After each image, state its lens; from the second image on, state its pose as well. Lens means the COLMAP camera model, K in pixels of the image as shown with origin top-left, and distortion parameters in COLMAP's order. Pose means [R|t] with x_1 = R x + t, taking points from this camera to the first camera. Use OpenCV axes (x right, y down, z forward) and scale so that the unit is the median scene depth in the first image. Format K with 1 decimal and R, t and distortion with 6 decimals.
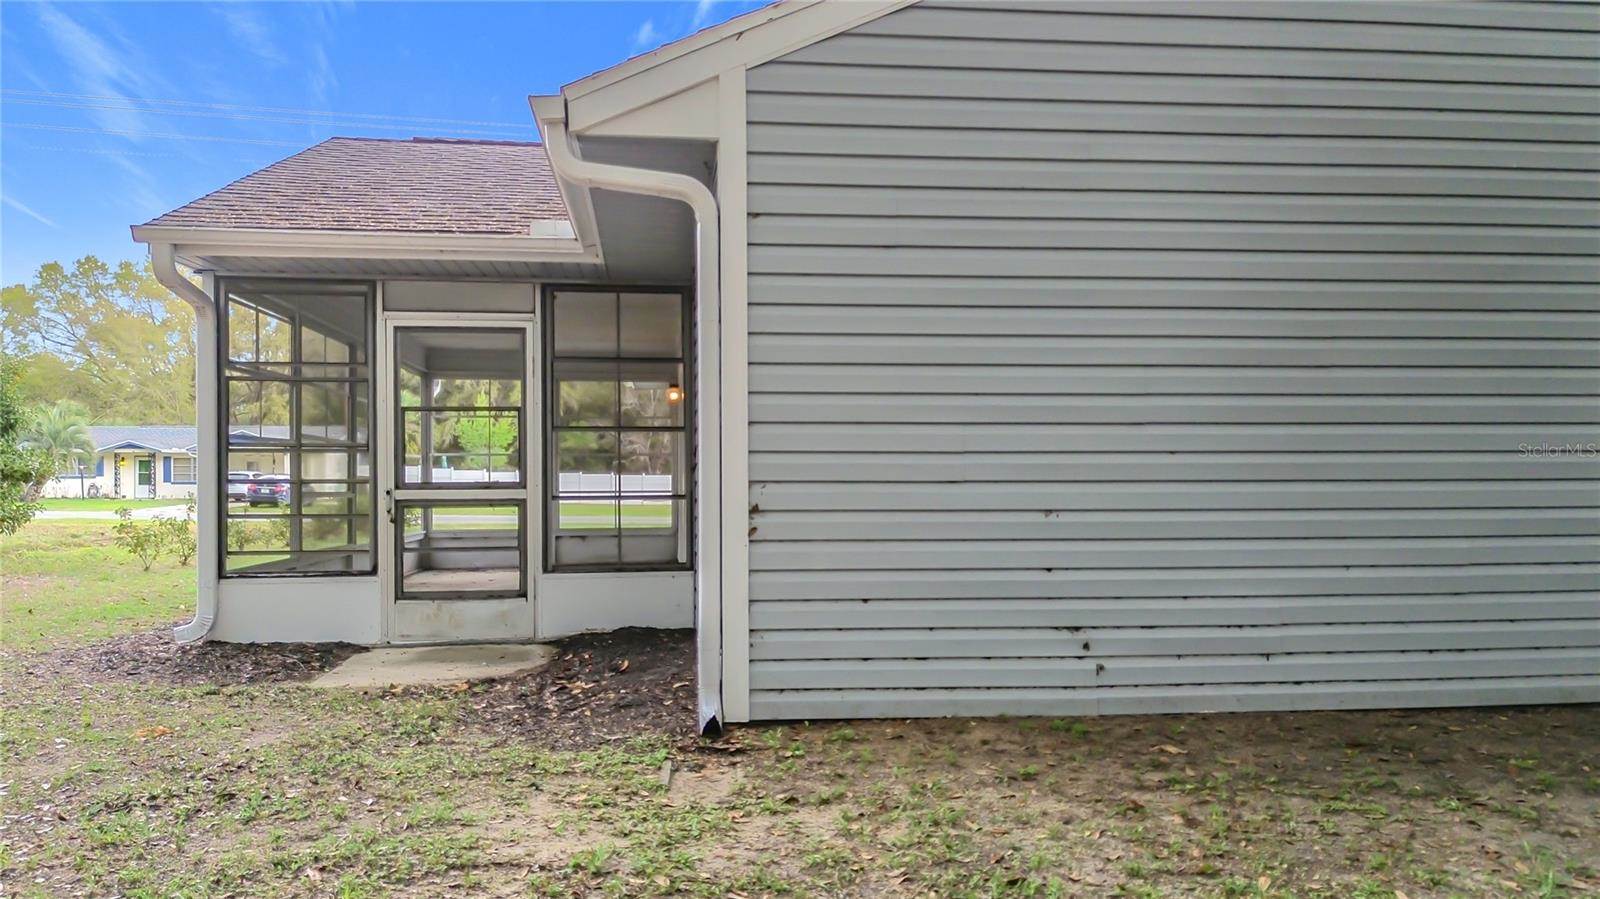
lens RADIAL K [[1154.7, 0, 800.0], [0, 1154.7, 449.5], [0, 0, 1]] dist [0.073259, -0.089454]
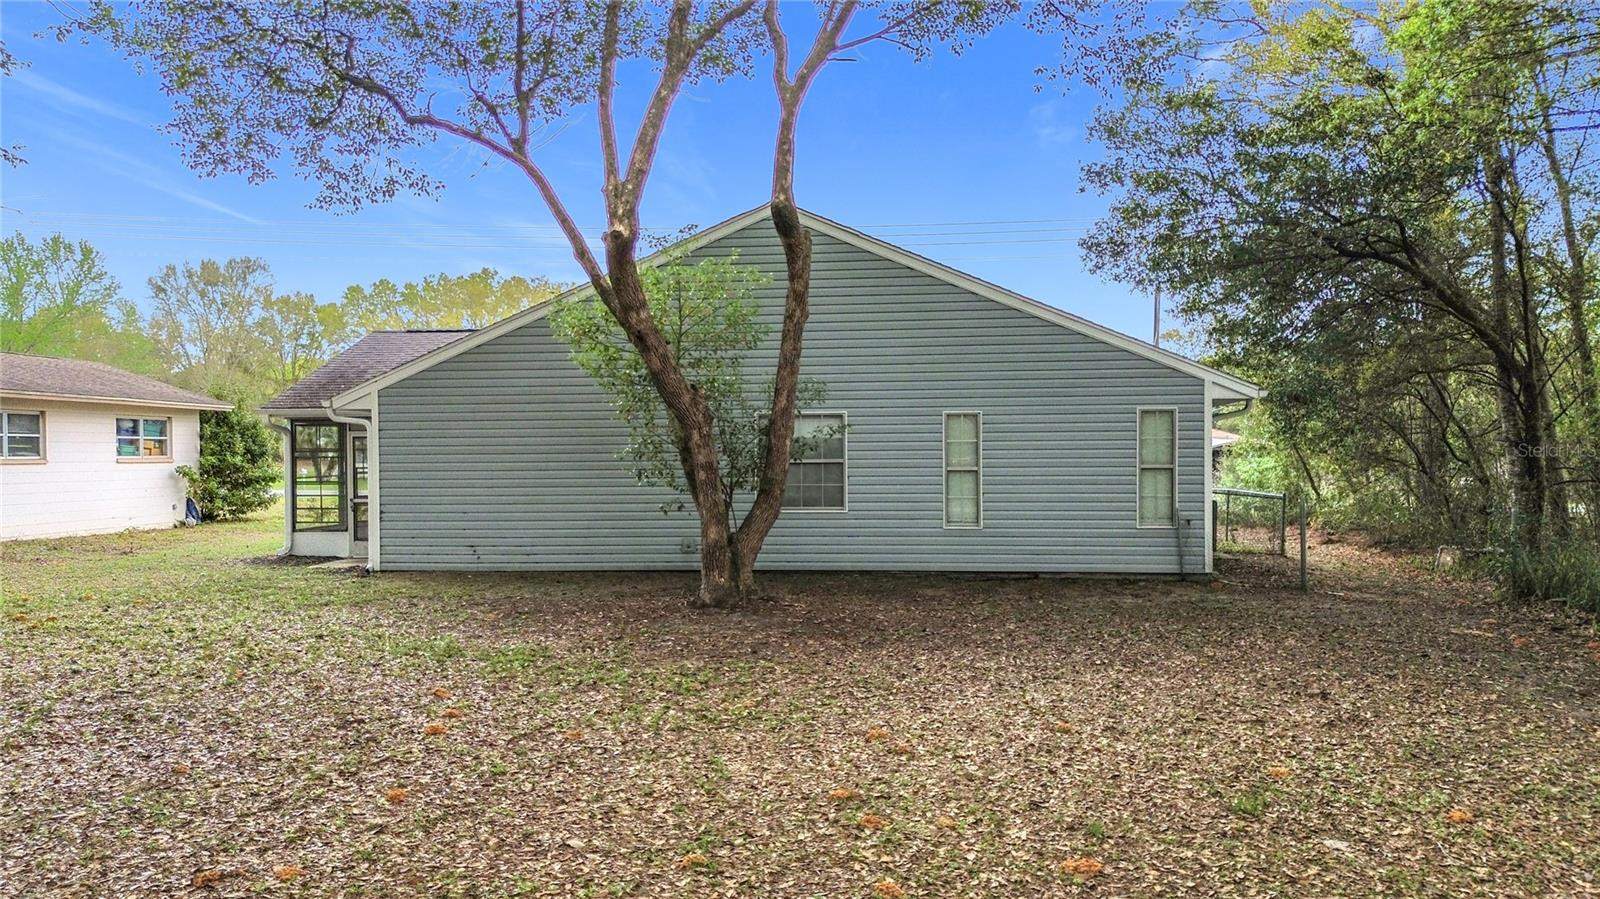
lens RADIAL K [[1154.7, 0, 800.0], [0, 1154.7, 449.5], [0, 0, 1]] dist [0.073259, -0.089454]
pose [[0.975528, -0.003620, -0.219846, 1.244146], [0.008389, 0.999749, 0.020764, -0.126599], [0.219716, -0.022100, 0.975314, -1.376550]]
